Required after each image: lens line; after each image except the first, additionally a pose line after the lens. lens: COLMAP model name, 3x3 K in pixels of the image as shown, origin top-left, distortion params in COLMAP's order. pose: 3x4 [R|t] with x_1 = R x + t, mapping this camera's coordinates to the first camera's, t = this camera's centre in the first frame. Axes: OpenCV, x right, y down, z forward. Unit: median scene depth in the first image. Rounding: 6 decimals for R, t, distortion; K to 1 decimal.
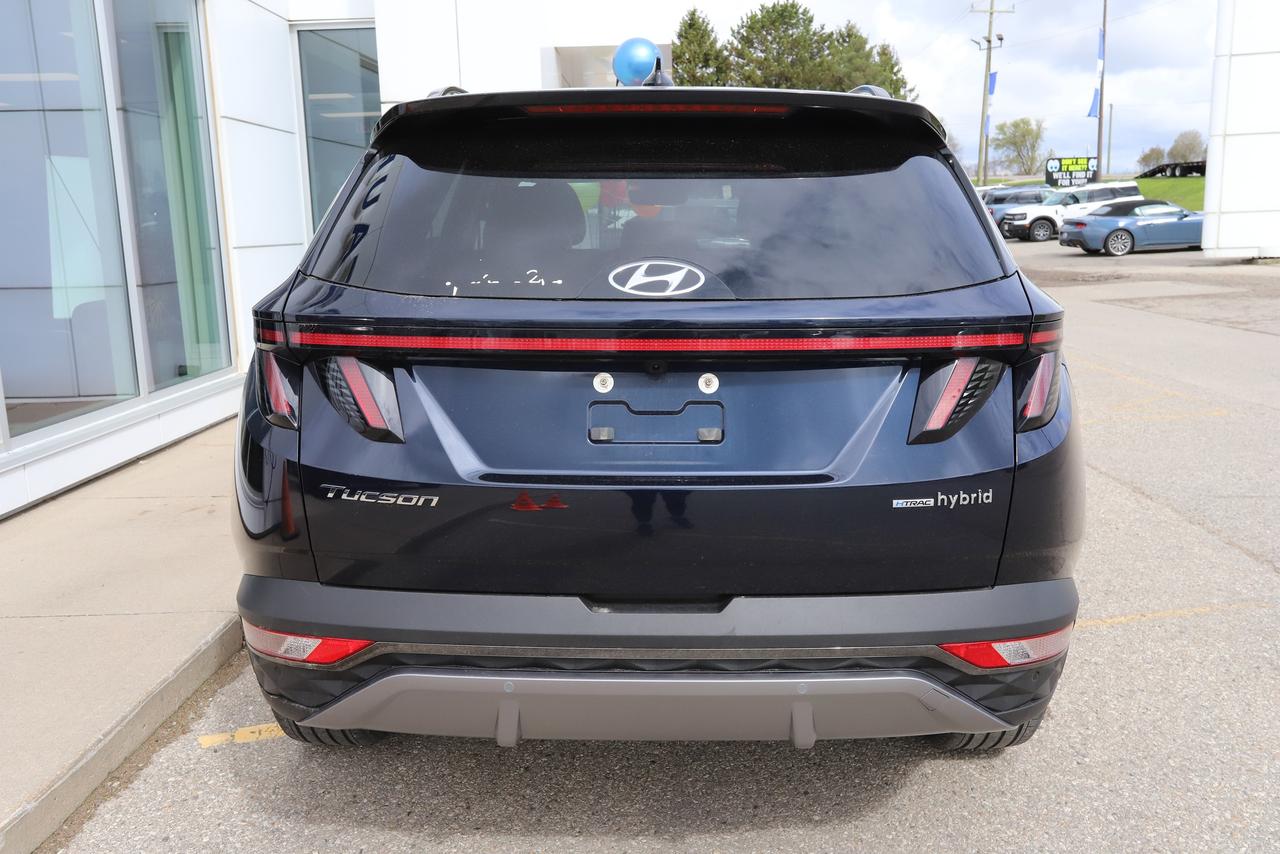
lens RADIAL K [[1095.1, 0, 681.8], [0, 1095.1, 428.9], [0, 0, 1]] dist [-0.034001, 0.113876]
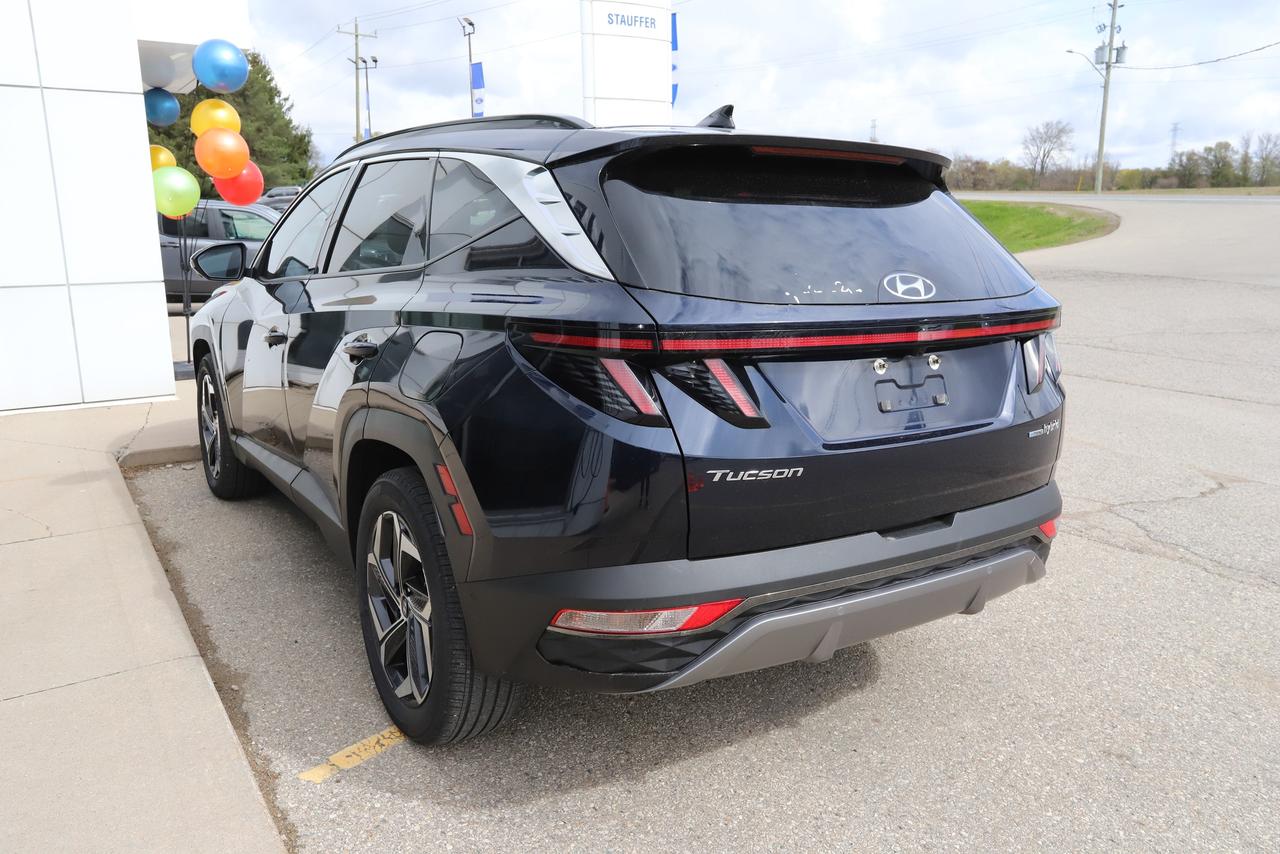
lens RADIAL K [[987.4, 0, 640.0], [0, 987.4, 427.0], [0, 0, 1]] dist [-0.004602, -0.000107]
pose [[0.828684, -0.098633, 0.550958, -0.957465], [0.089403, 0.995038, 0.043664, -0.047039], [-0.552531, 0.013073, 0.833390, 0.171633]]
